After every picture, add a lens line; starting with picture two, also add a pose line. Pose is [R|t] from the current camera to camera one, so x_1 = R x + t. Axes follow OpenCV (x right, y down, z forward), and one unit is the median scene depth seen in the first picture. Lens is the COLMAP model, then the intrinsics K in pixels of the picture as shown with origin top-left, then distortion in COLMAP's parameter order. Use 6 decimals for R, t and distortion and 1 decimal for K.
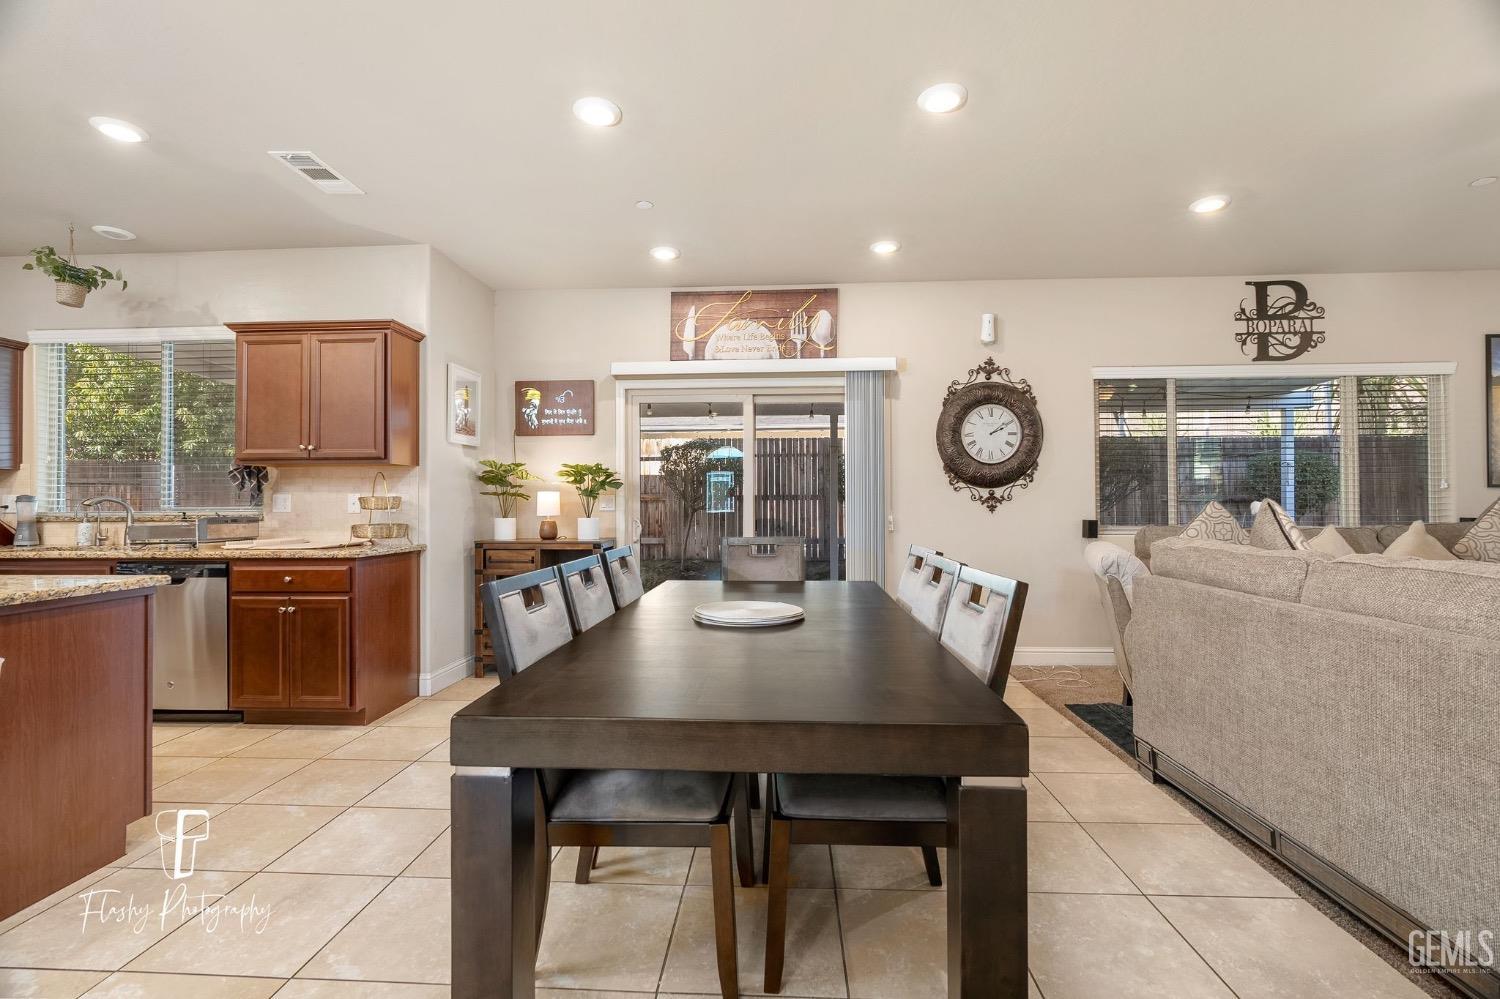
lens RADIAL K [[678.4, 0, 748.0], [0, 678.4, 494.8], [0, 0, 1]] dist [-0.008079, 0.002329]
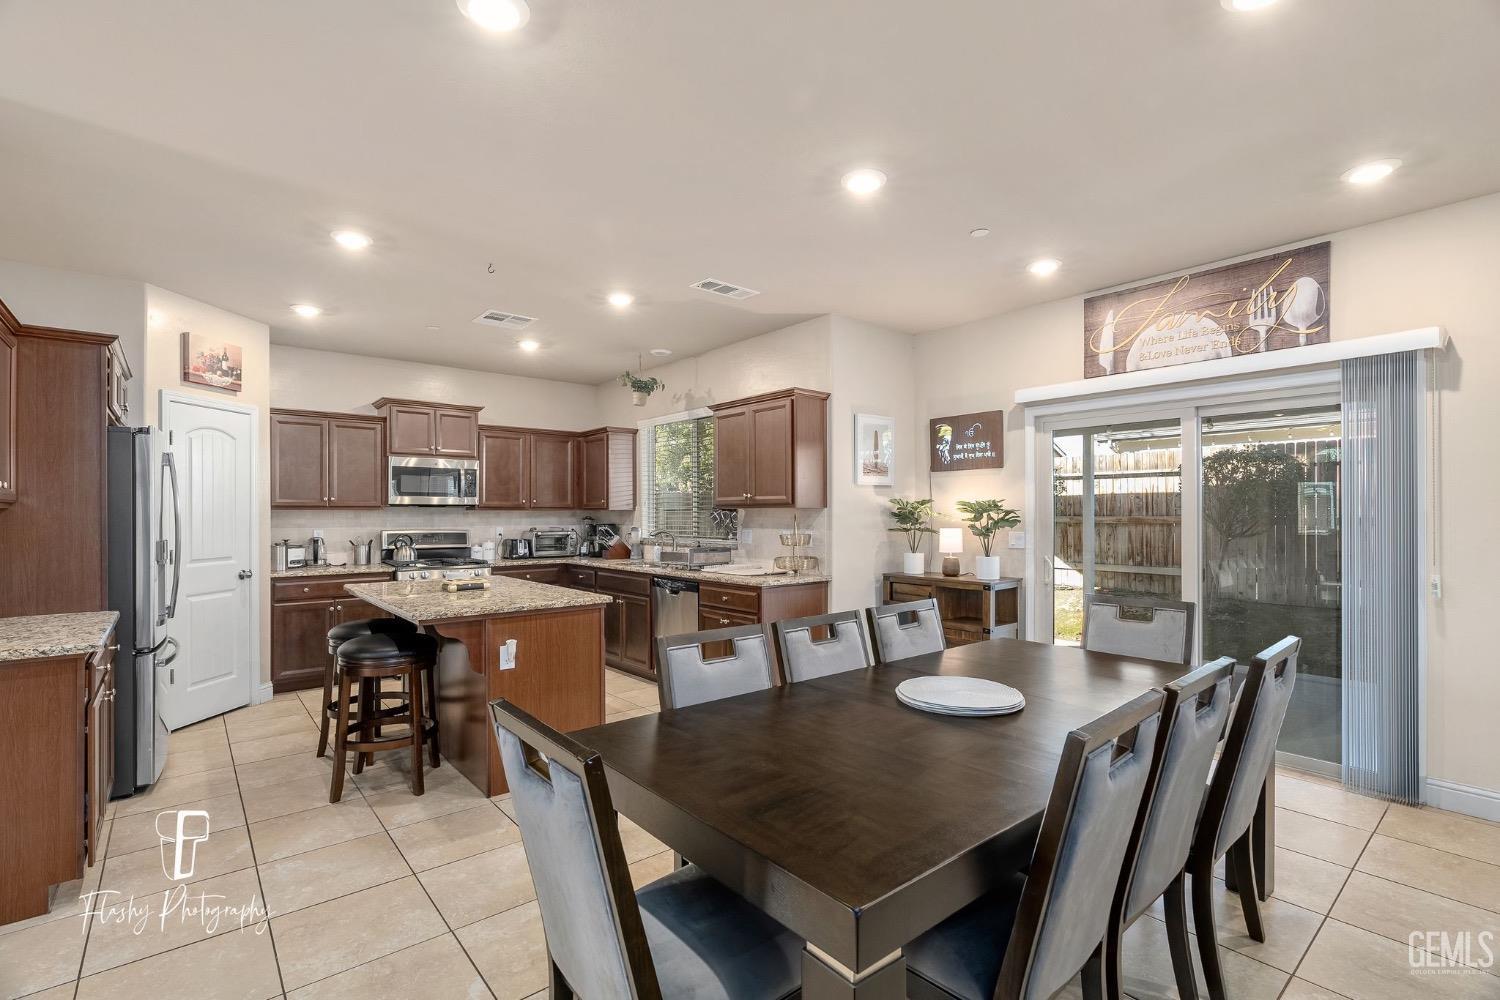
lens RADIAL K [[678.4, 0, 747.8], [0, 678.4, 509.6], [0, 0, 1]] dist [-0.008079, 0.002329]
pose [[0.683587, -0.002054, -0.729866, 0.236250], [0.009733, 0.999933, 0.006302, -0.042186], [0.729804, -0.011412, 0.683561, 0.096358]]
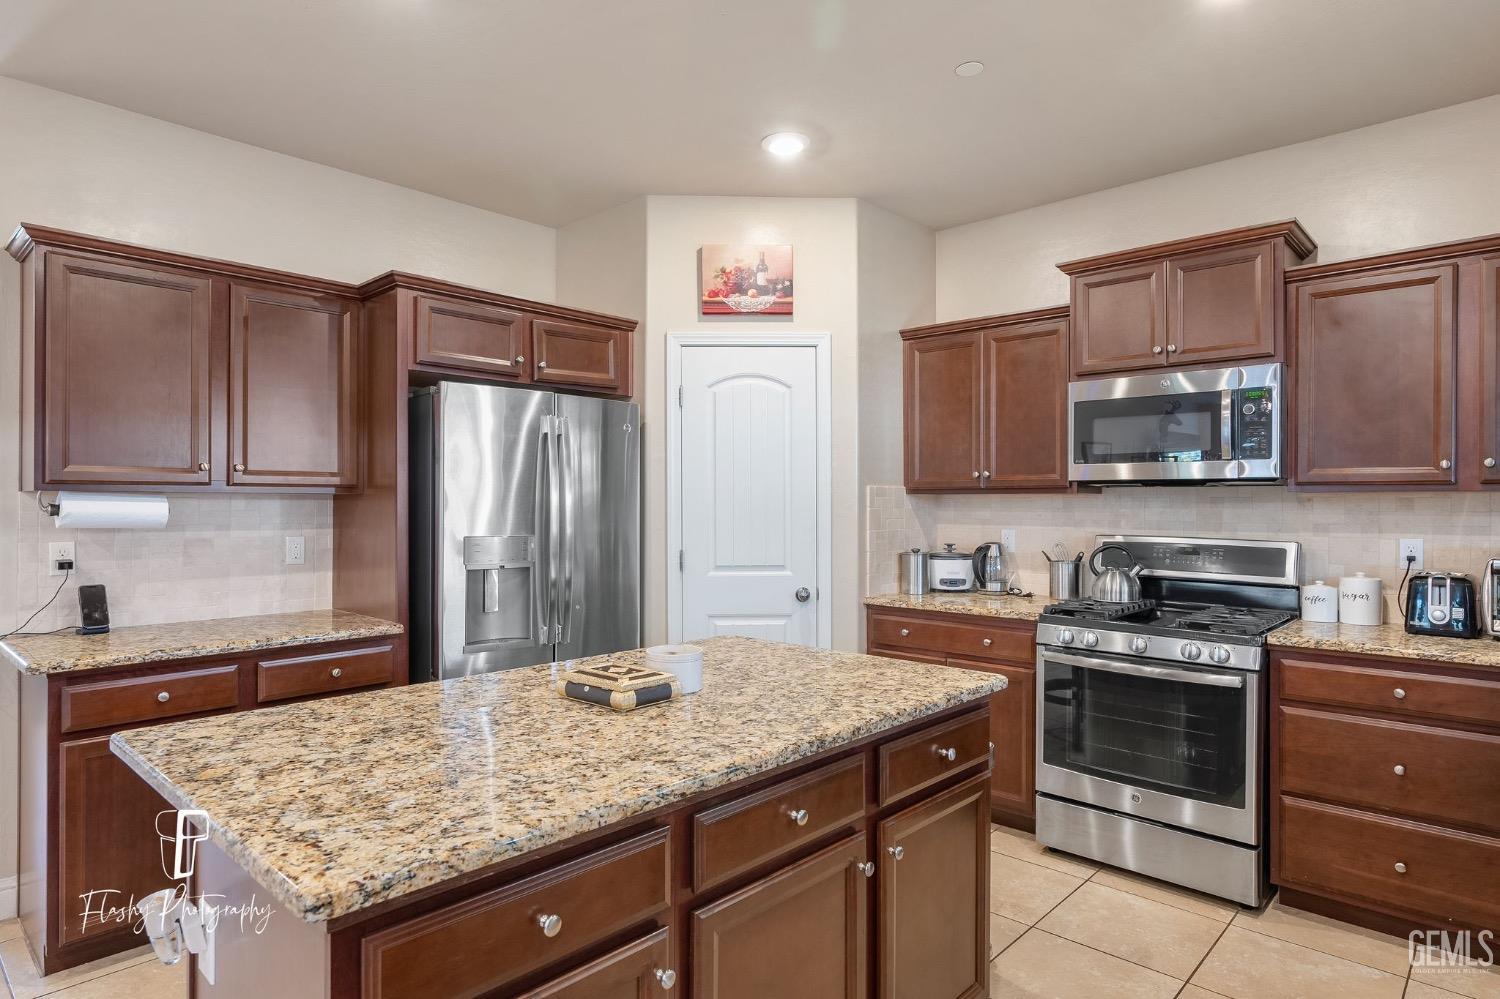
lens RADIAL K [[847.5, 0, 753.8], [0, 847.5, 503.5], [0, 0, 1]] dist [-0.003778, 0.001778]
pose [[-0.638398, 0.003734, -0.769697, -0.352634], [0.012797, 0.999902, -0.005763, -0.030107], [0.769600, -0.013529, -0.638383, 0.724644]]
